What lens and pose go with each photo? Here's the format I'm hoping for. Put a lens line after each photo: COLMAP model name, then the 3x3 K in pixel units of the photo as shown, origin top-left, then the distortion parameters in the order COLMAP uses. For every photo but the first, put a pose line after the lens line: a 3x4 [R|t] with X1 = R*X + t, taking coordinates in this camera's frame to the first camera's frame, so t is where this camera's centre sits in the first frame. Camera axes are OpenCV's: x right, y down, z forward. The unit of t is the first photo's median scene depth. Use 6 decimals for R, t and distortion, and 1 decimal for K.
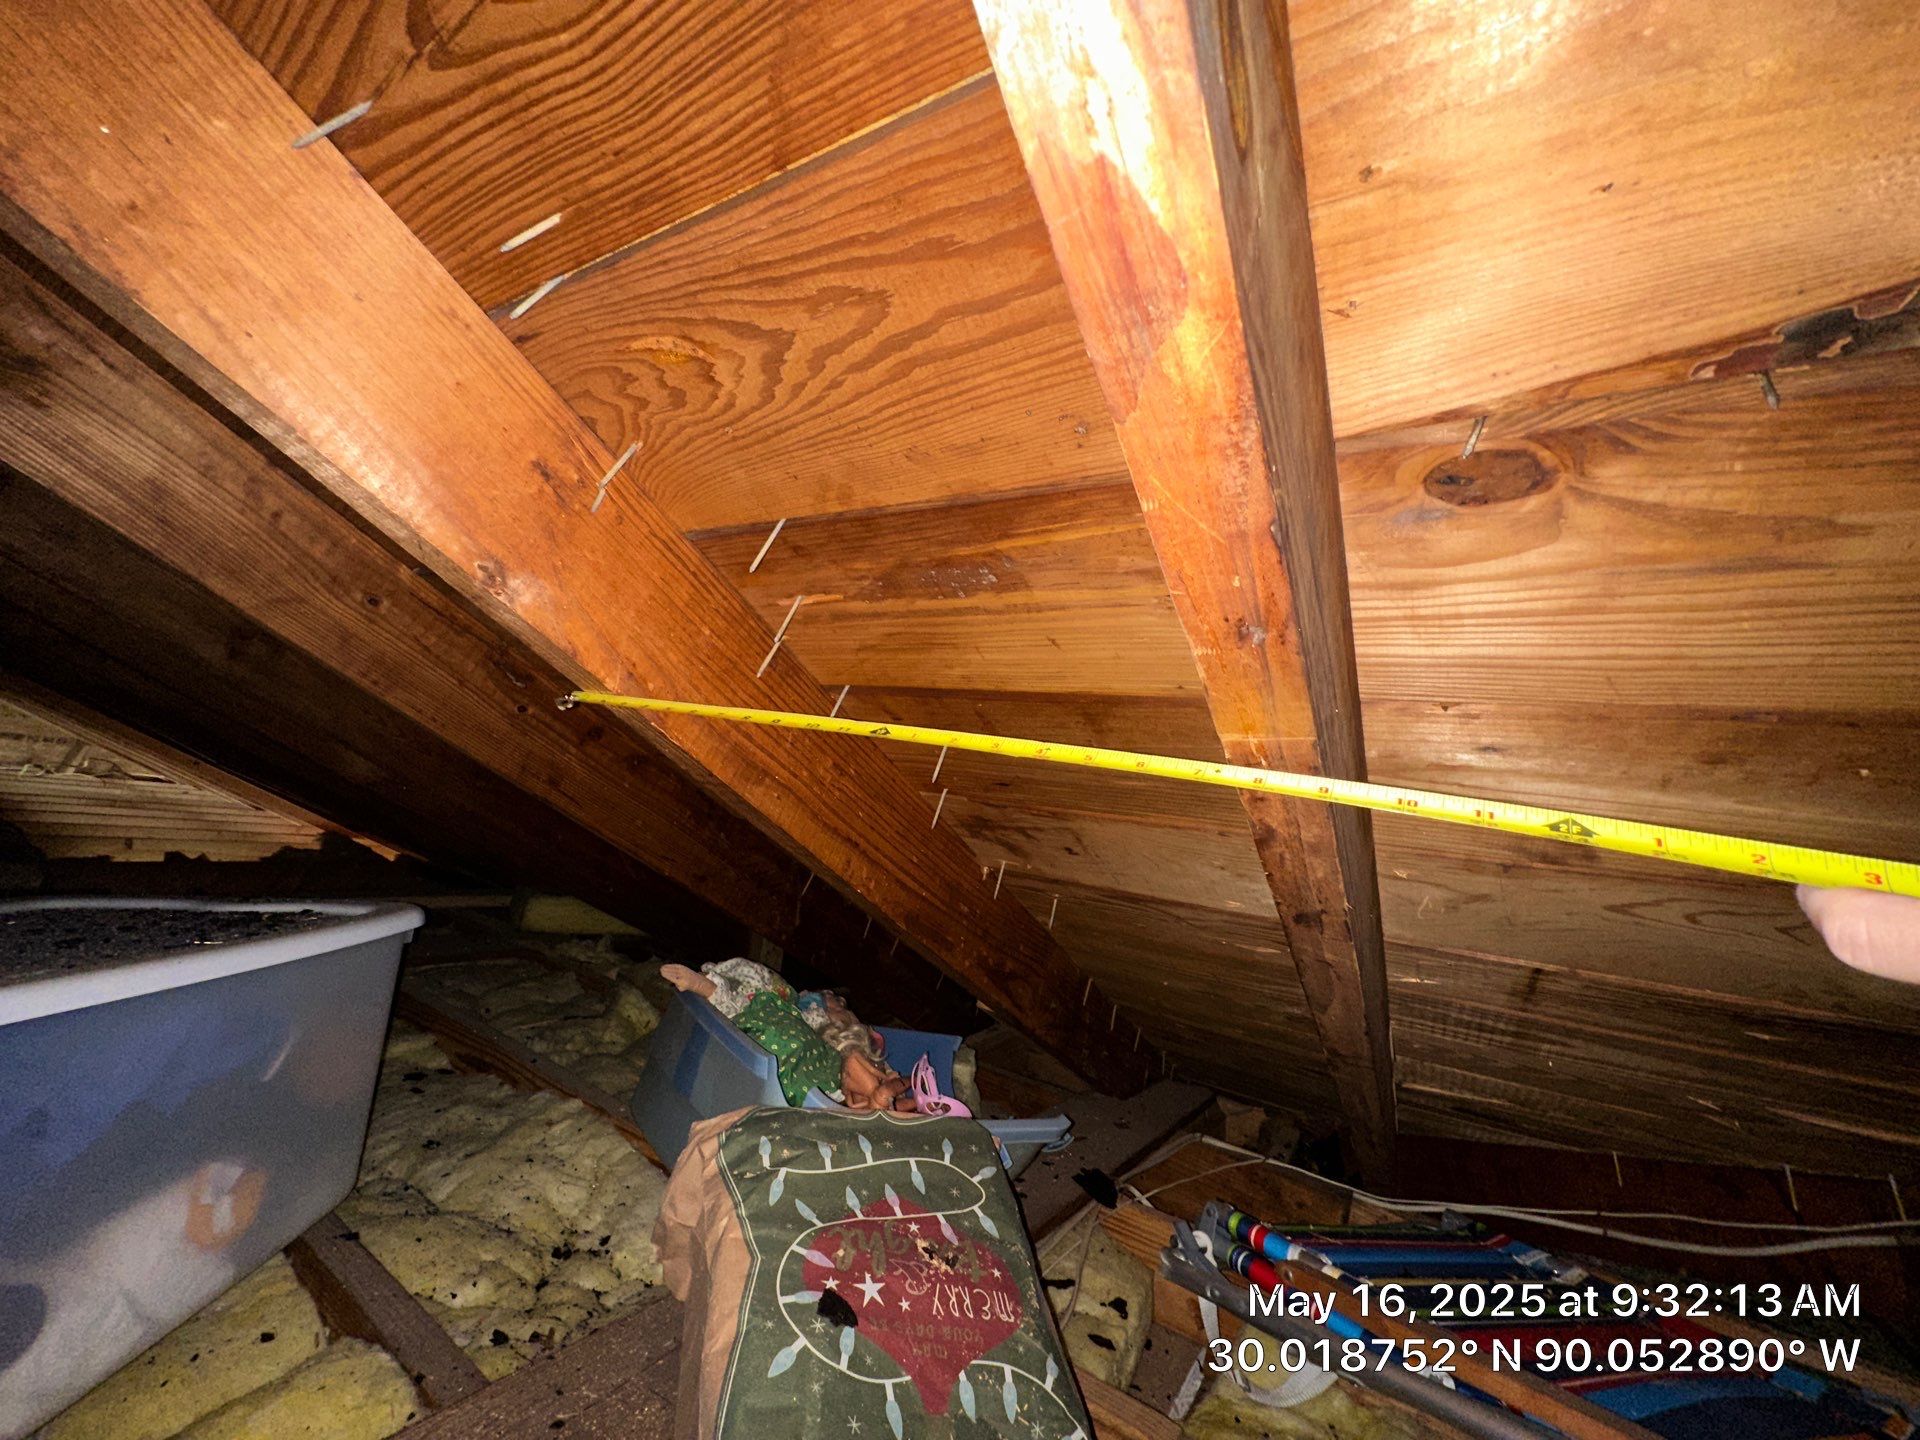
lens RADIAL K [[769.2, 0, 957.6], [0, 769.2, 720.5], [0, 0, 1]] dist [-0.003094, 0.000285]
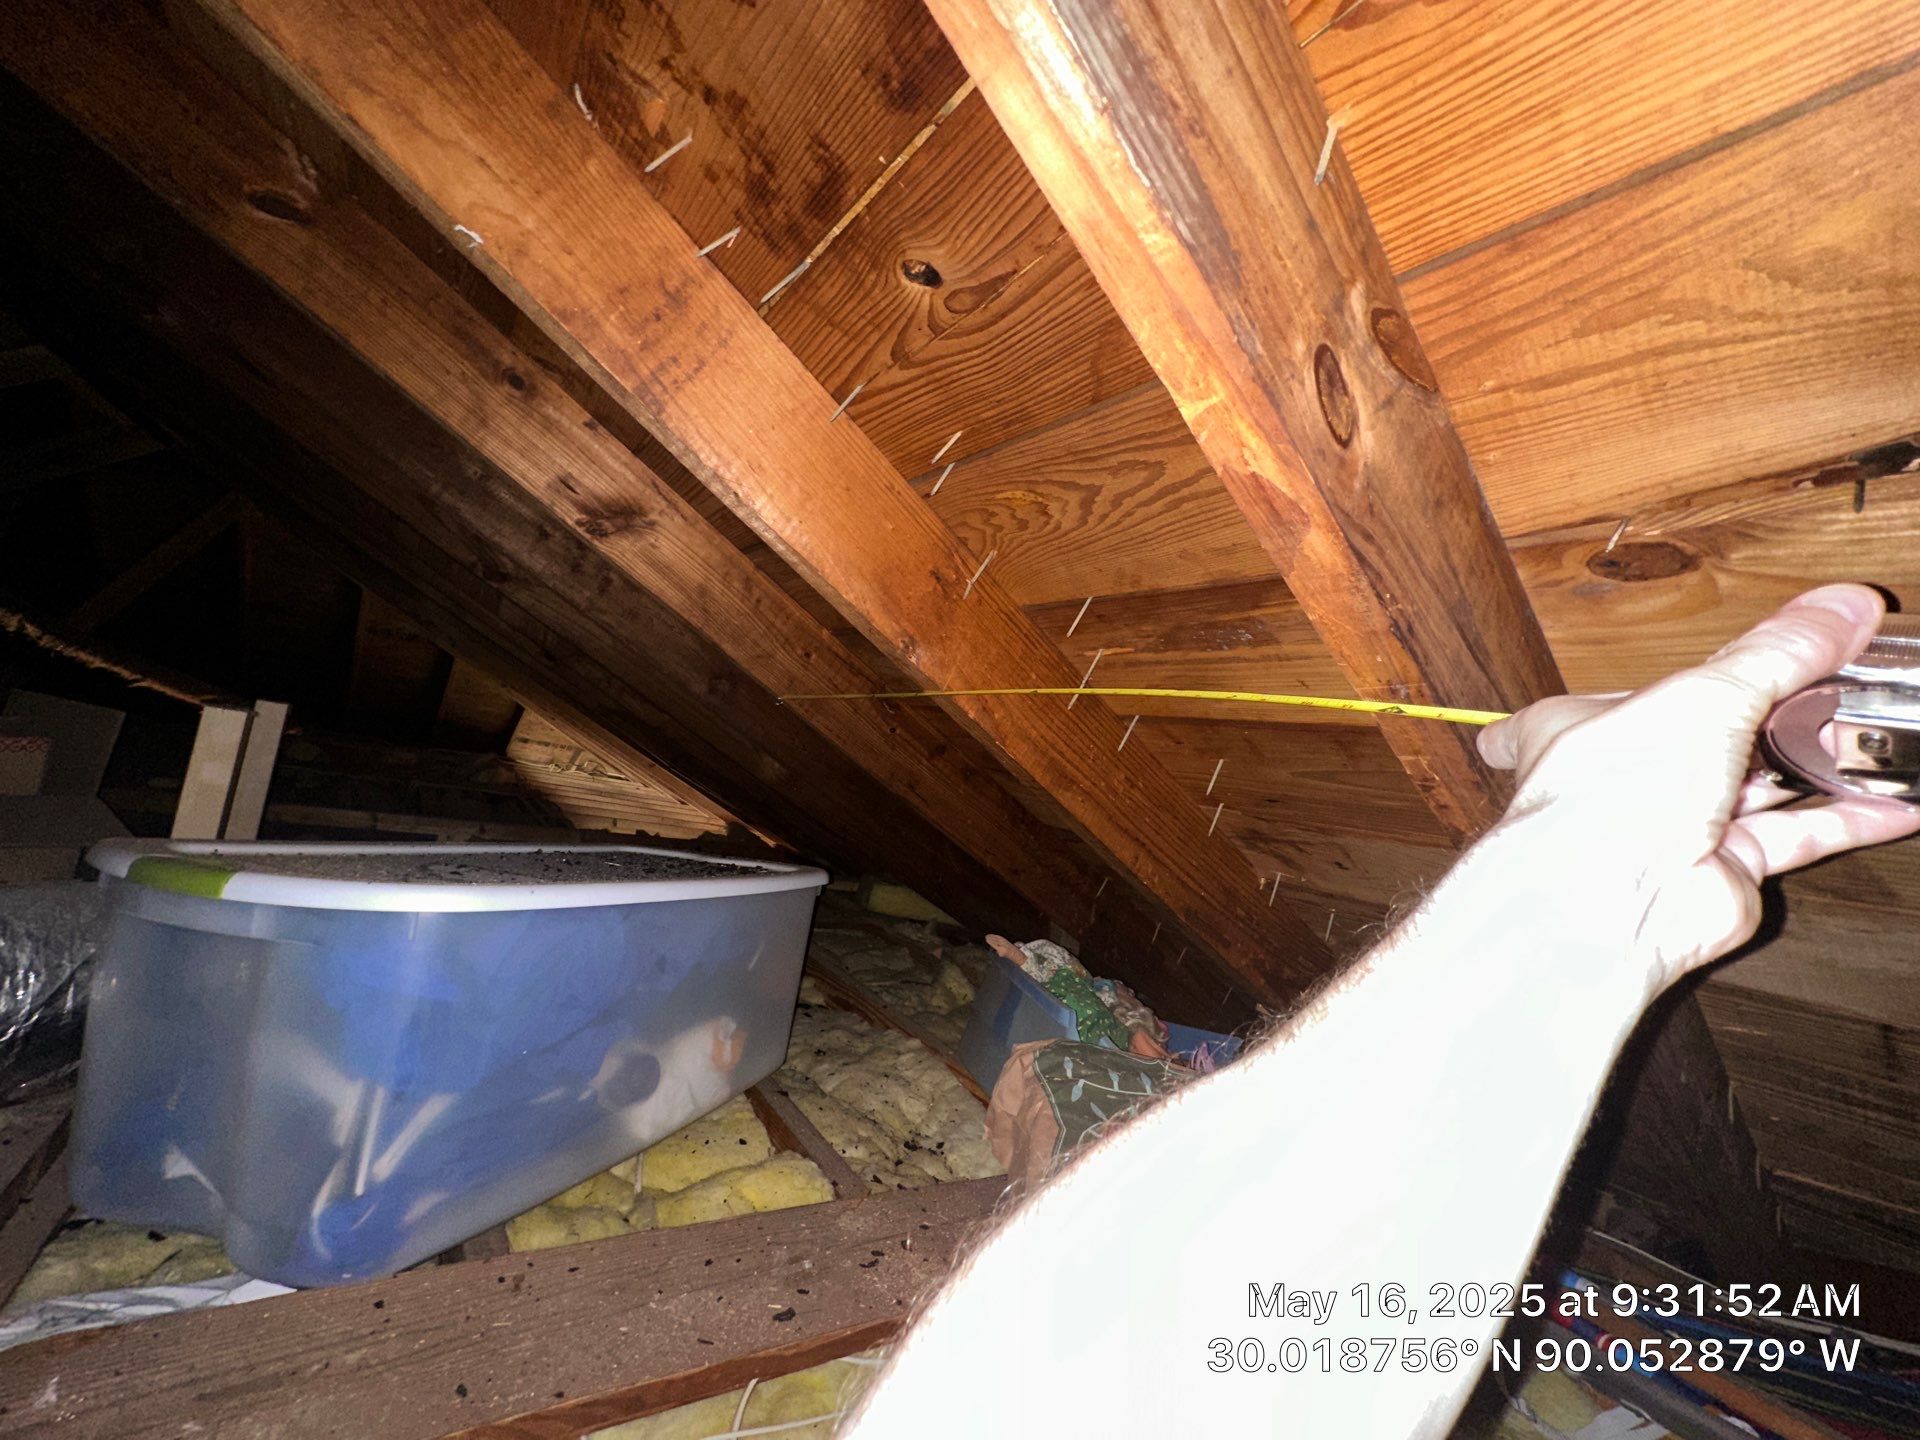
lens RADIAL K [[769.2, 0, 957.6], [0, 769.2, 720.5], [0, 0, 1]] dist [-0.003094, 0.000285]
pose [[0.928740, 0.009268, -0.370617, 0.064042], [-0.020918, 0.999405, -0.027427, 0.004484], [0.370142, 0.033225, 0.928381, -0.356207]]
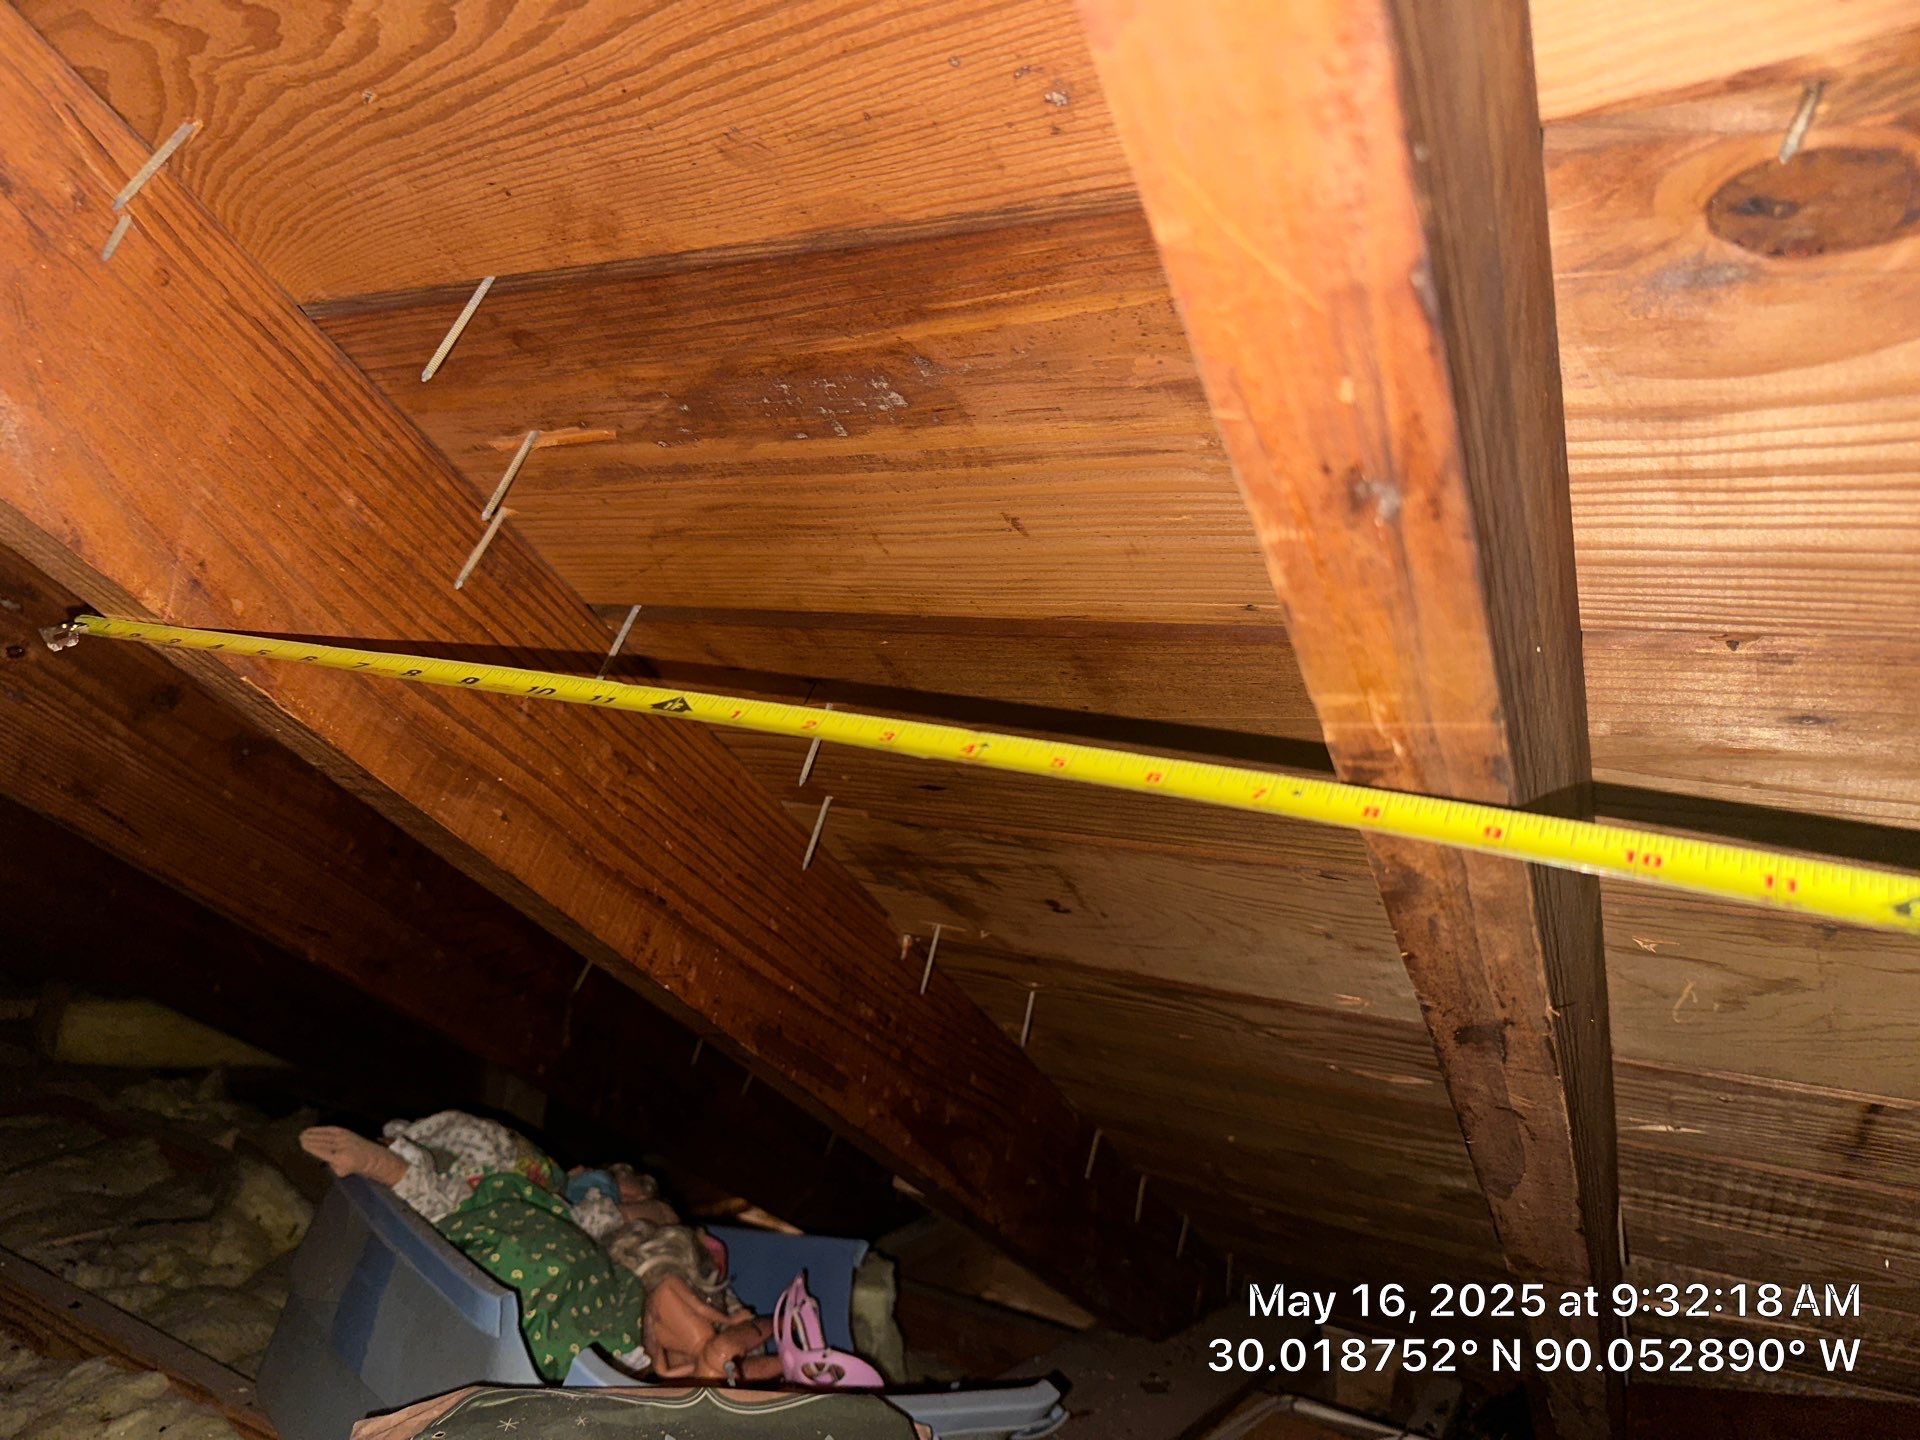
lens RADIAL K [[1382.2, 0, 951.7], [0, 1382.2, 735.6], [0, 0, 1]] dist [-0.000173, -0.018142]
pose [[0.998336, -0.006716, 0.057280, 0.024227], [0.003952, 0.998828, 0.048234, -0.000724], [-0.057537, -0.047928, 0.997192, 0.049193]]
